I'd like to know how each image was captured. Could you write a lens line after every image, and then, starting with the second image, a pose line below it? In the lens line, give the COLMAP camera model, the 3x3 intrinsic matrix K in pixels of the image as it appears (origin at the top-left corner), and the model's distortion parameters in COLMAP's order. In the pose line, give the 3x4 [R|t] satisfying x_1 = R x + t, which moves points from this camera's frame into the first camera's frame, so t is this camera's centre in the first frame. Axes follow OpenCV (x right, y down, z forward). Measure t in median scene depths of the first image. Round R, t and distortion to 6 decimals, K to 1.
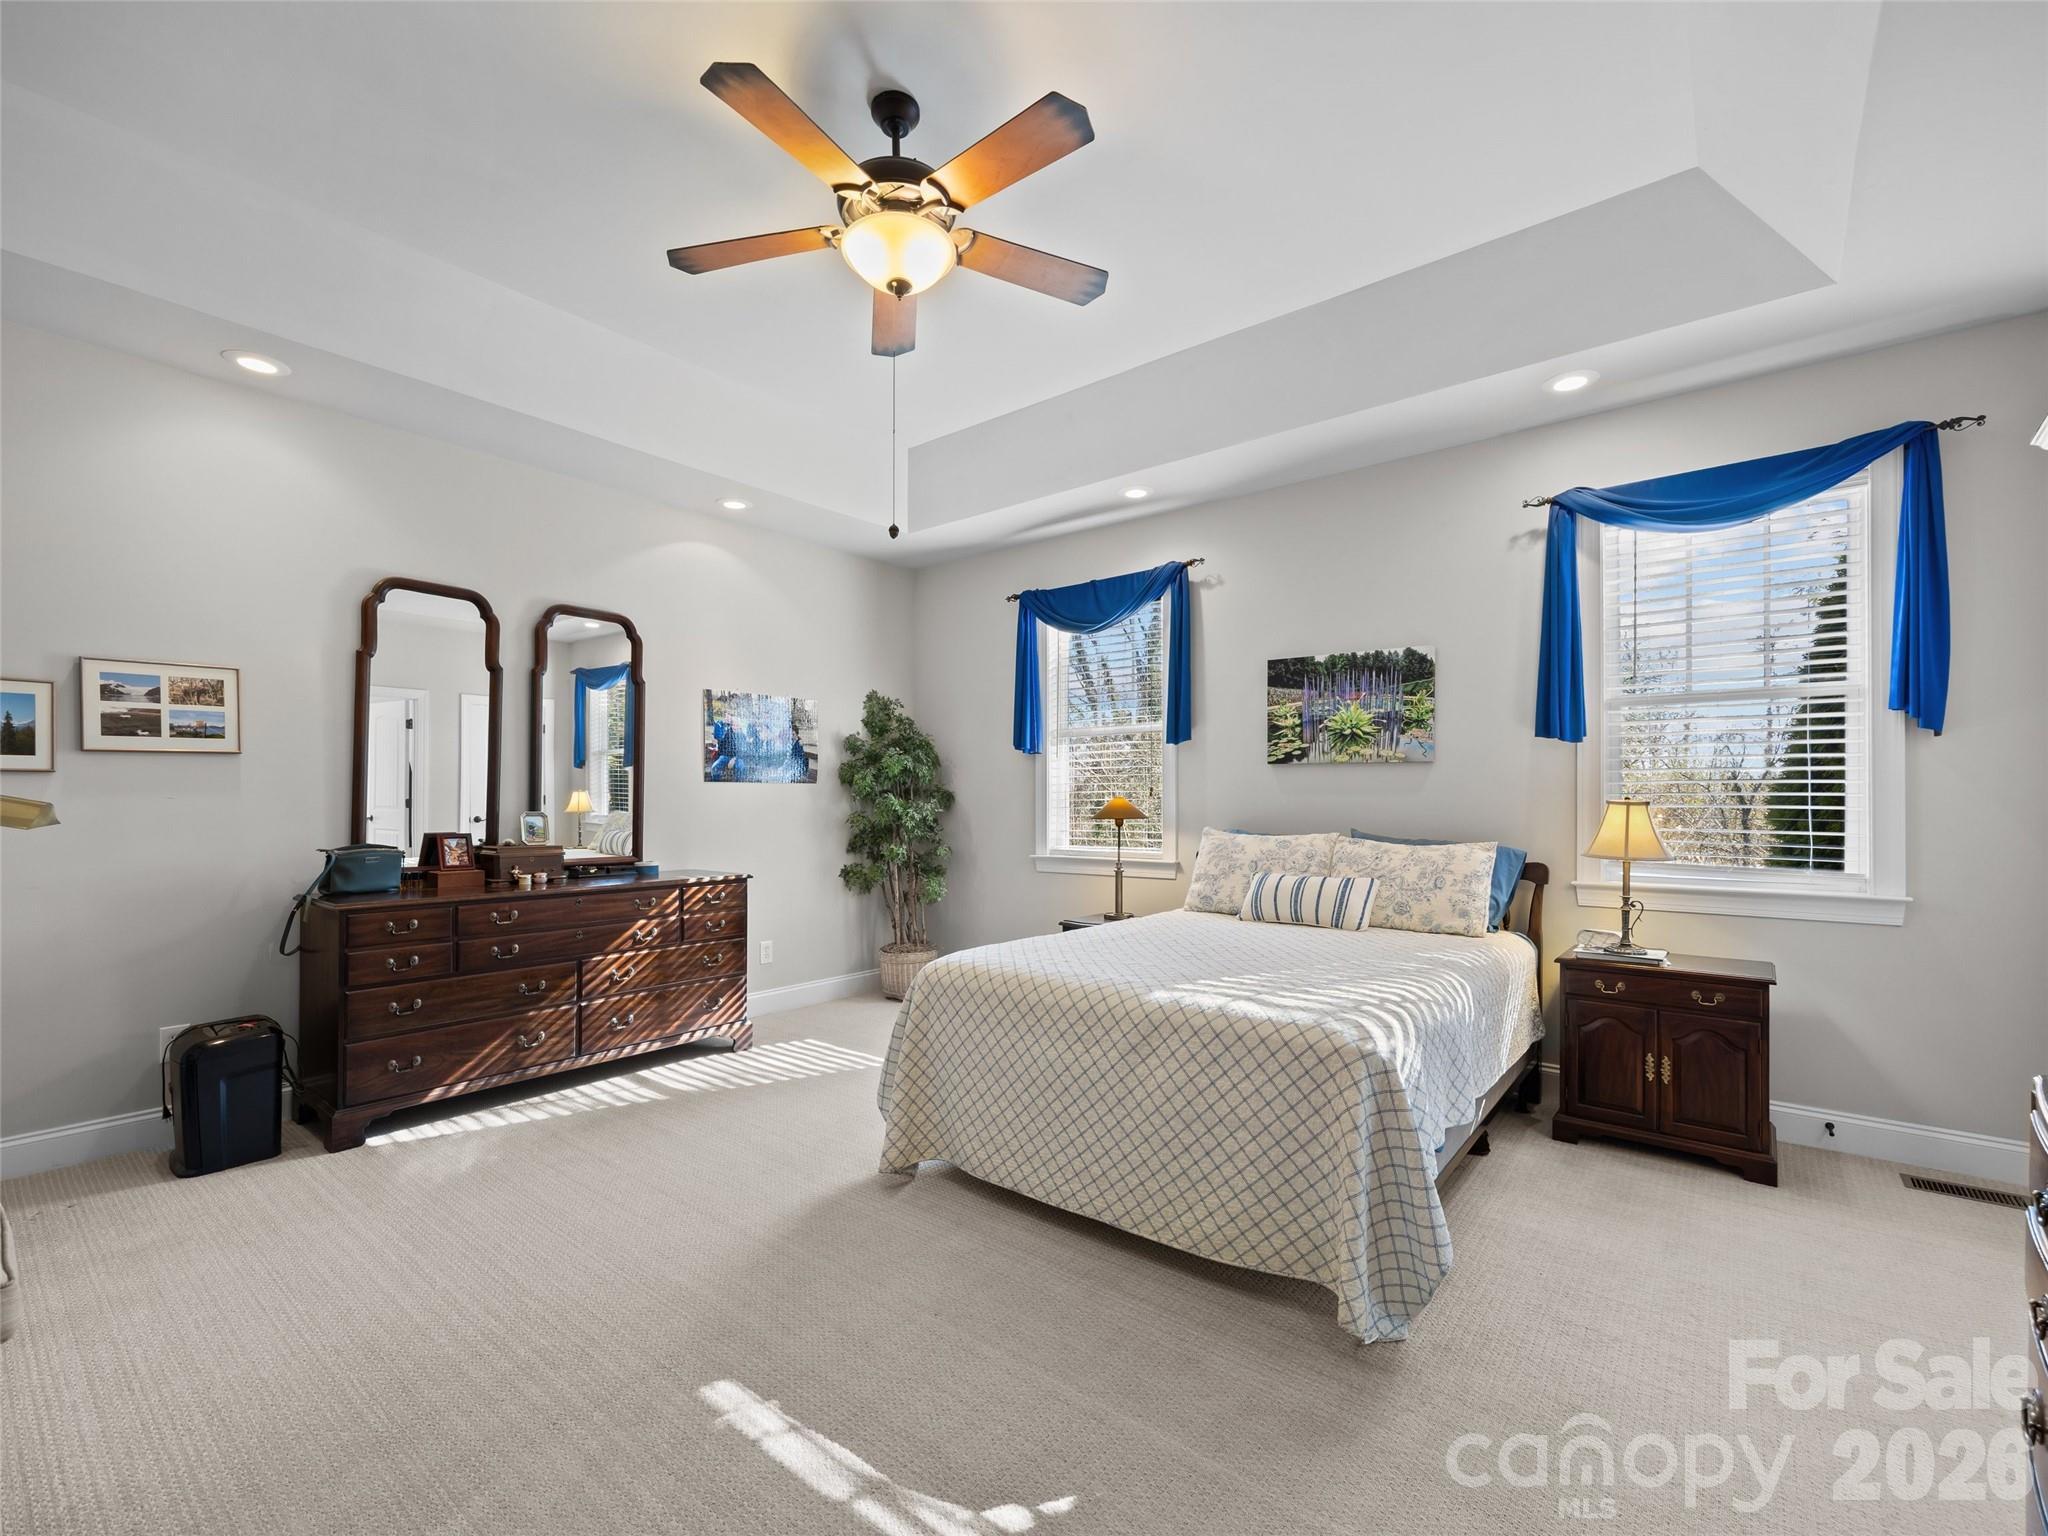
lens RADIAL K [[889.8, 0, 1022.1], [0, 889.8, 783.0], [0, 0, 1]] dist [0.002008, 0.000411]
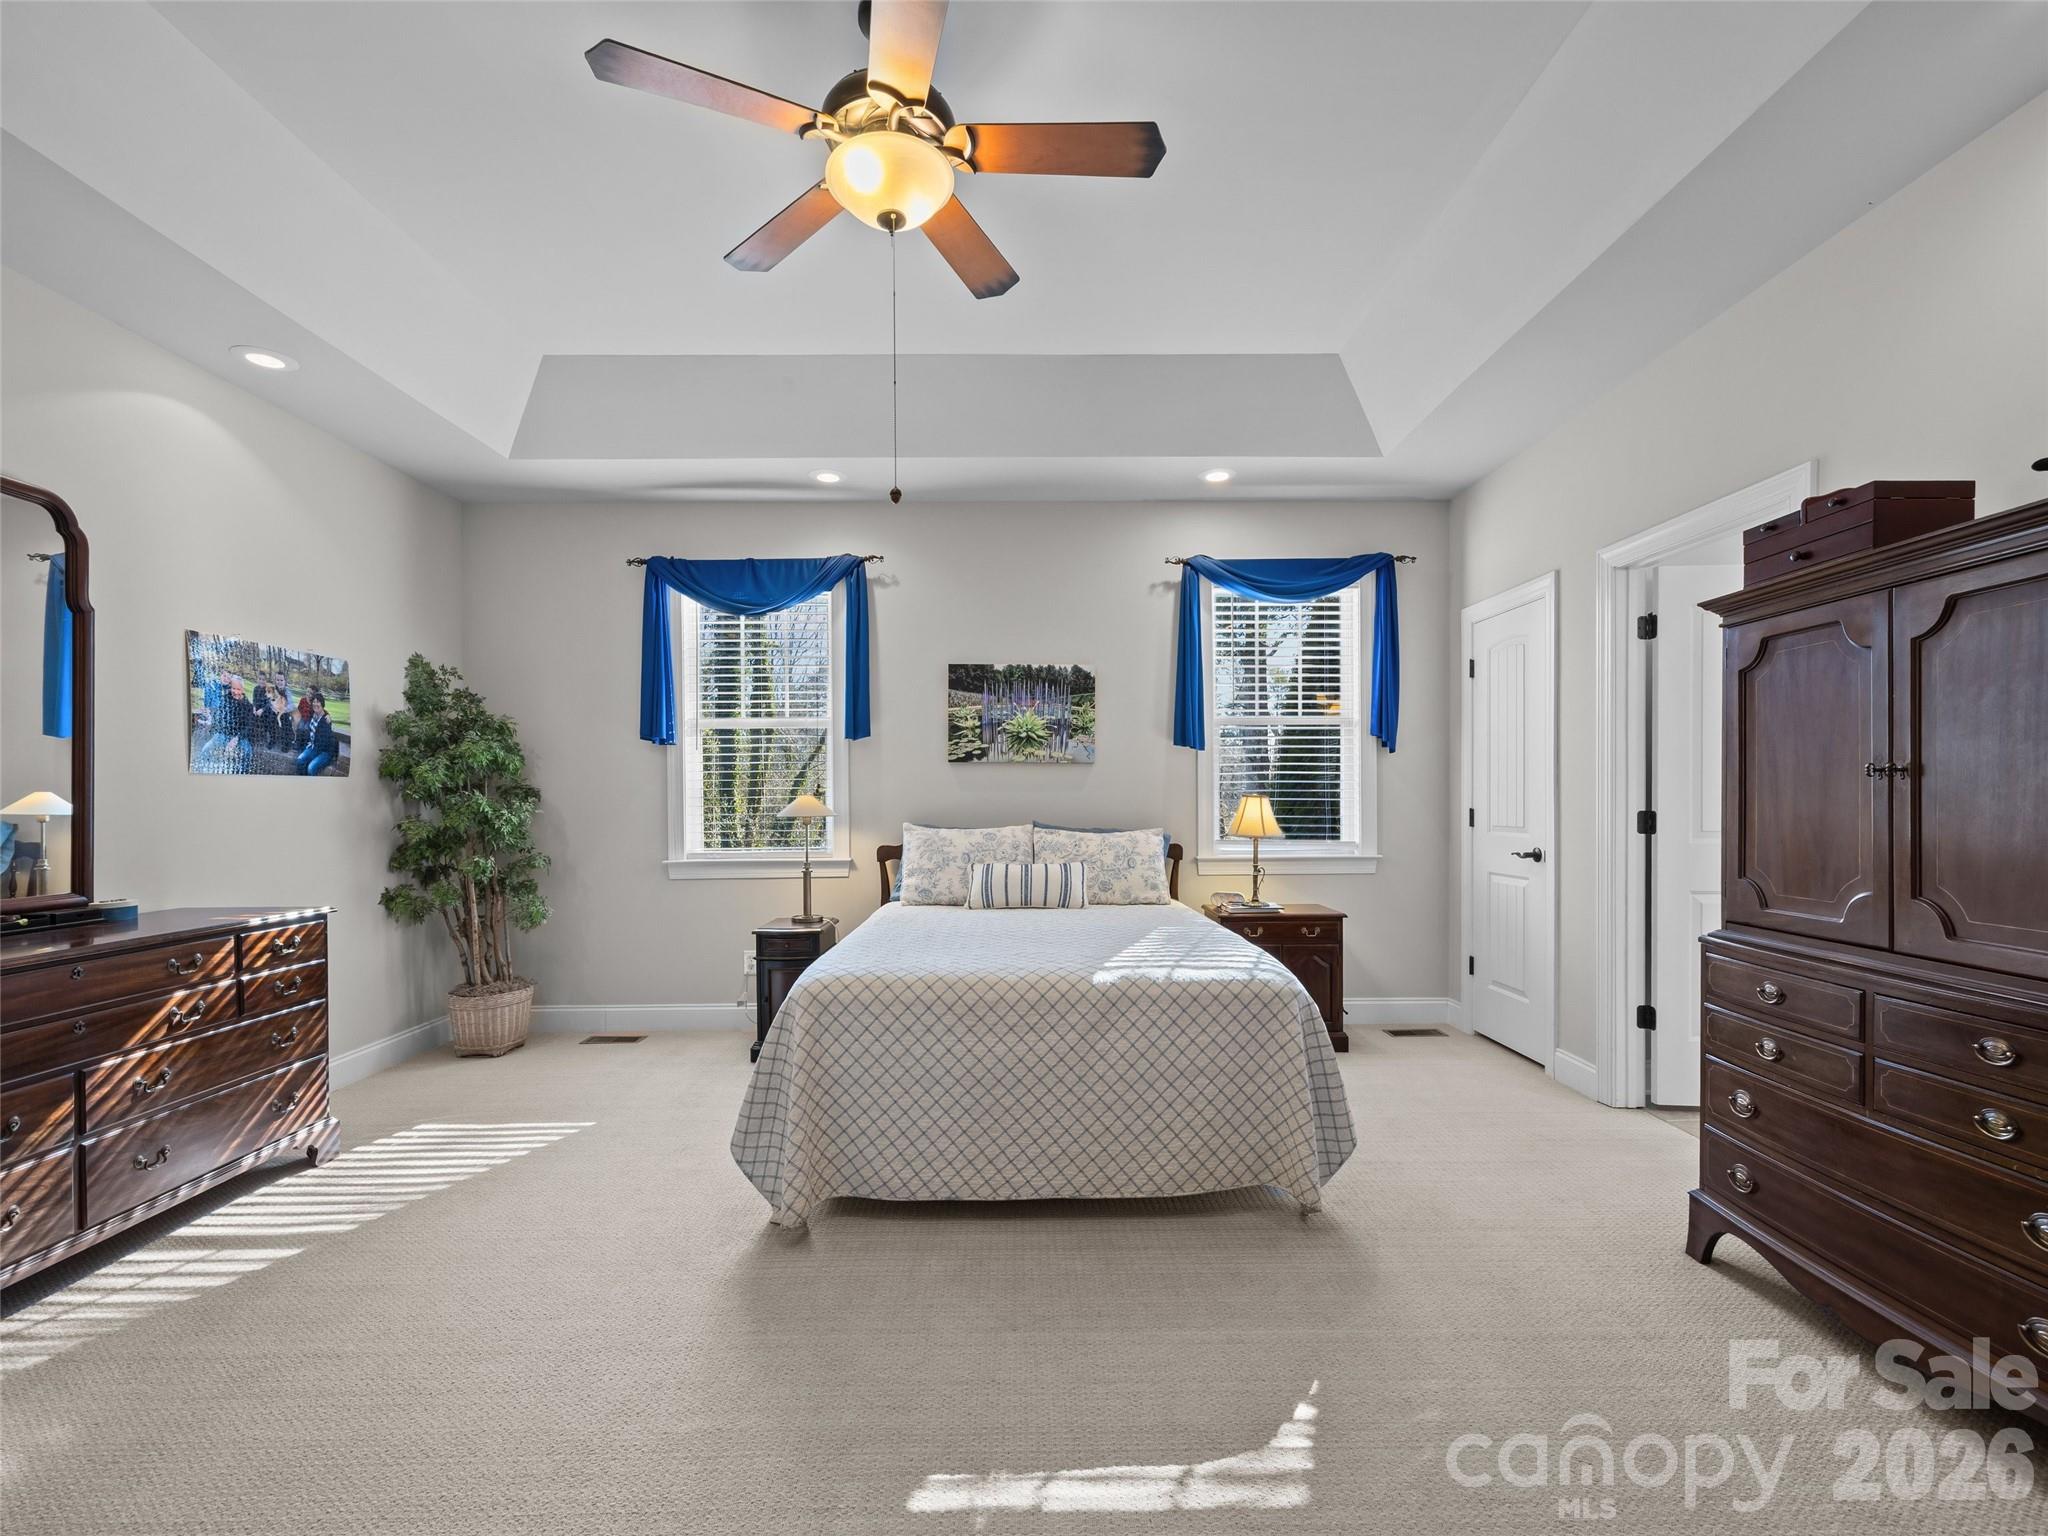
lens RADIAL K [[894.2, 0, 1021.5], [0, 894.2, 791.6], [0, 0, 1]] dist [0.000898, 0.000677]
pose [[0.773926, -0.001777, 0.633273, -0.354231], [-0.005773, 0.999935, 0.009861, 0.003072], [-0.633249, -0.011288, 0.773865, 0.128491]]
